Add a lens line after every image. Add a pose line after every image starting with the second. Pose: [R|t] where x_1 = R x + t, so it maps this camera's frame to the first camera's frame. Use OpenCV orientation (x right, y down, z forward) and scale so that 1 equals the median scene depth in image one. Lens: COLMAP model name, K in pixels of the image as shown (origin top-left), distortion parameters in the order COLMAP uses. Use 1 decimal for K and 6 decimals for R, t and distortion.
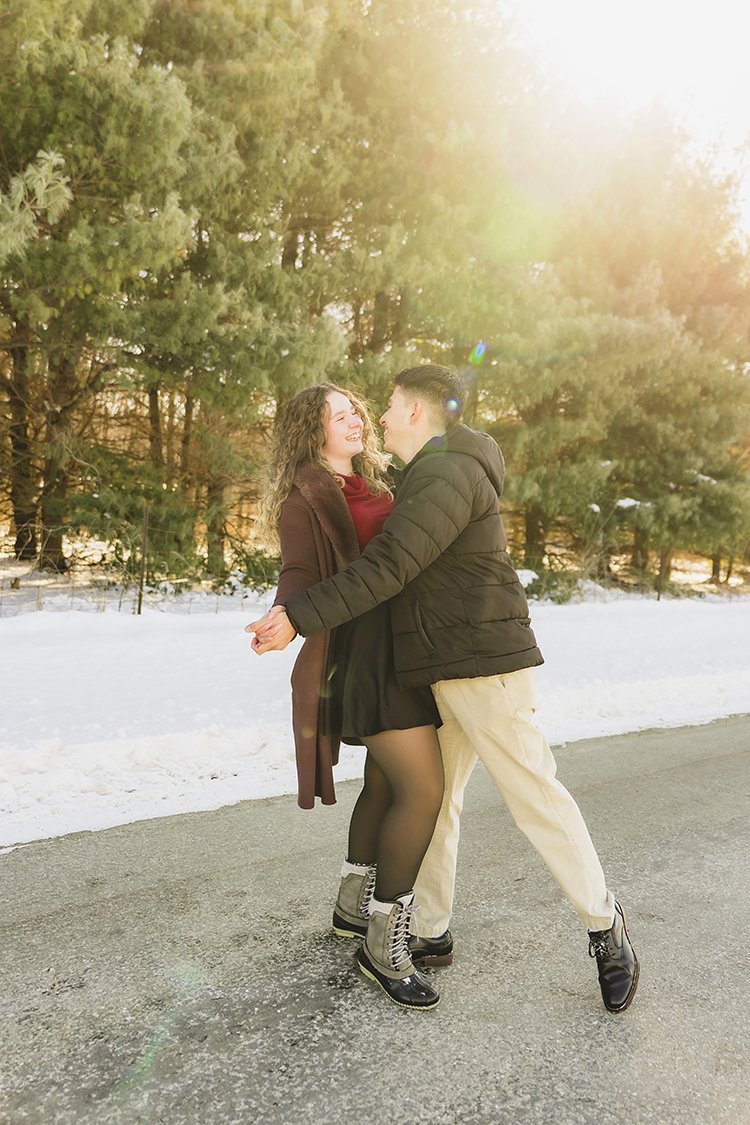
lens RADIAL K [[1011.2, 0, 375.0], [0, 1011.2, 562.5], [0, 0, 1]] dist [0.089951, 0.010962]
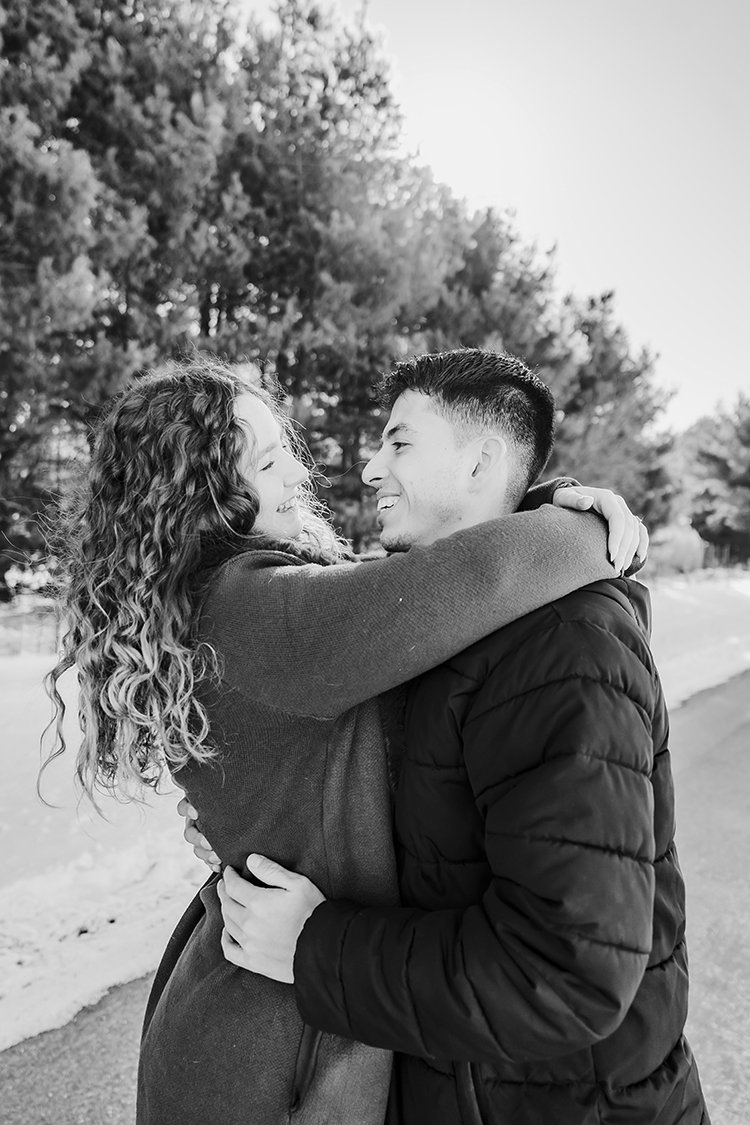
lens RADIAL K [[765.5, 0, 375.0], [0, 765.5, 562.5], [0, 0, 1]] dist [0.030812, 0.028961]
pose [[0.992457, -0.034813, 0.117544, 0.001415], [0.035279, 0.999376, -0.001879, -0.018018], [-0.117405, 0.006012, 0.993066, 0.106297]]
